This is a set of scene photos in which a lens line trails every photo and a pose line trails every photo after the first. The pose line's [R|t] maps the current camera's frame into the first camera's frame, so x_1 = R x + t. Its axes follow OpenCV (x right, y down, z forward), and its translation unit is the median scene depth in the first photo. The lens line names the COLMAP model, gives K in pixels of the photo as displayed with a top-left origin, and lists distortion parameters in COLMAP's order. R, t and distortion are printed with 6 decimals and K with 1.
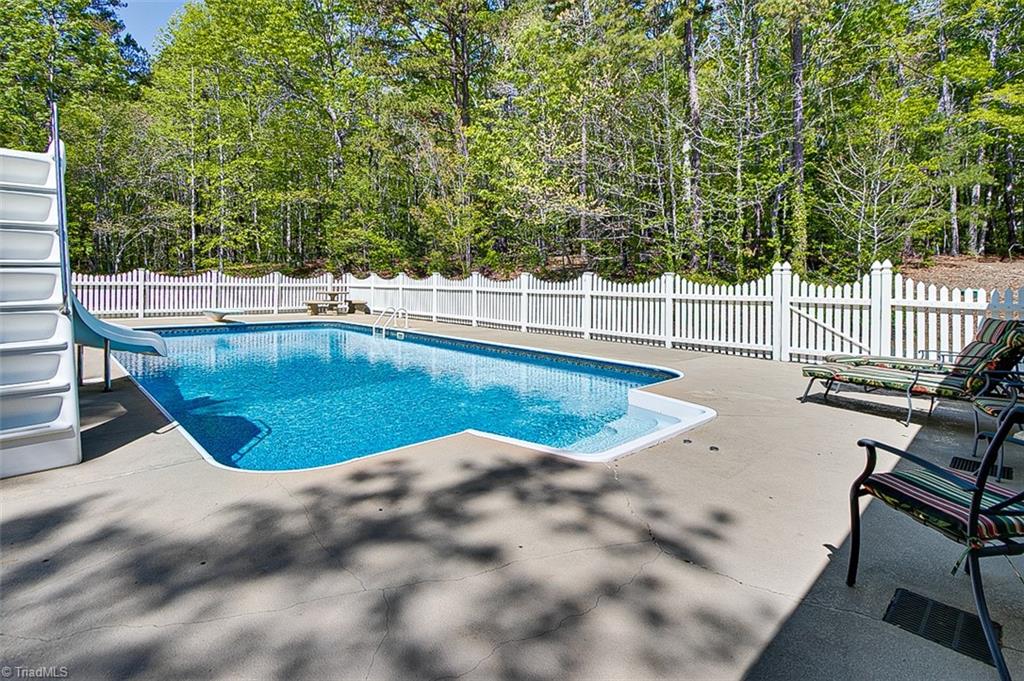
lens RADIAL K [[479.5, 0, 509.5], [0, 479.5, 327.7], [0, 0, 1]] dist [0.105356, 0.000059]
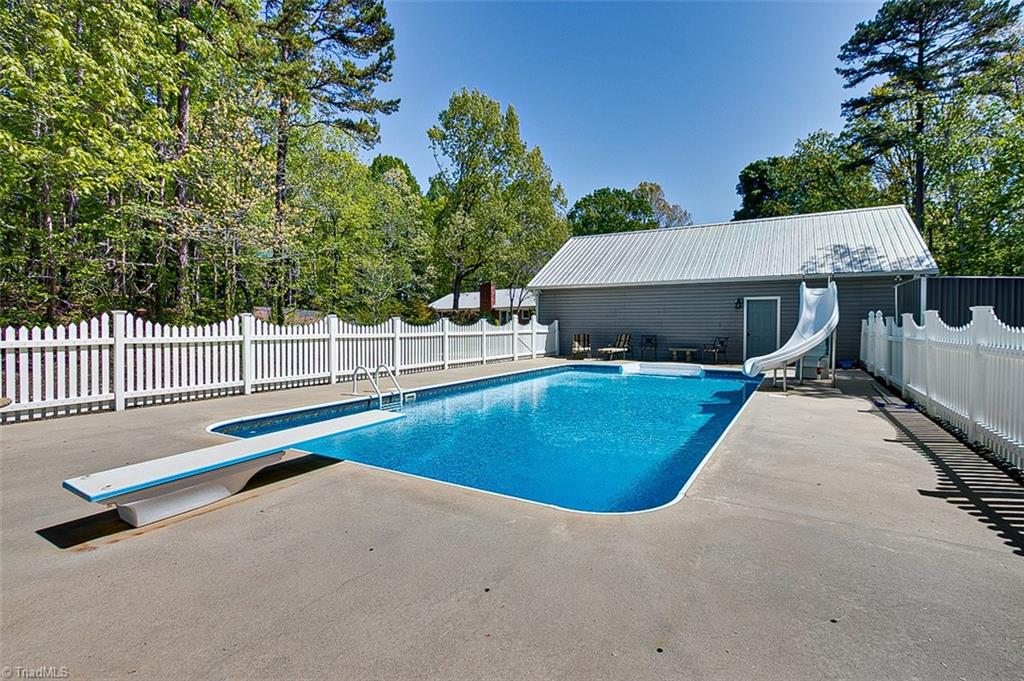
lens RADIAL K [[479.5, 0, 509.5], [0, 479.5, 327.7], [0, 0, 1]] dist [0.105356, 0.000059]
pose [[-0.272528, -0.017675, 0.961986, -0.664145], [0.082371, 0.995732, 0.041630, -0.075091], [-0.958615, 0.090586, -0.269909, 0.685724]]
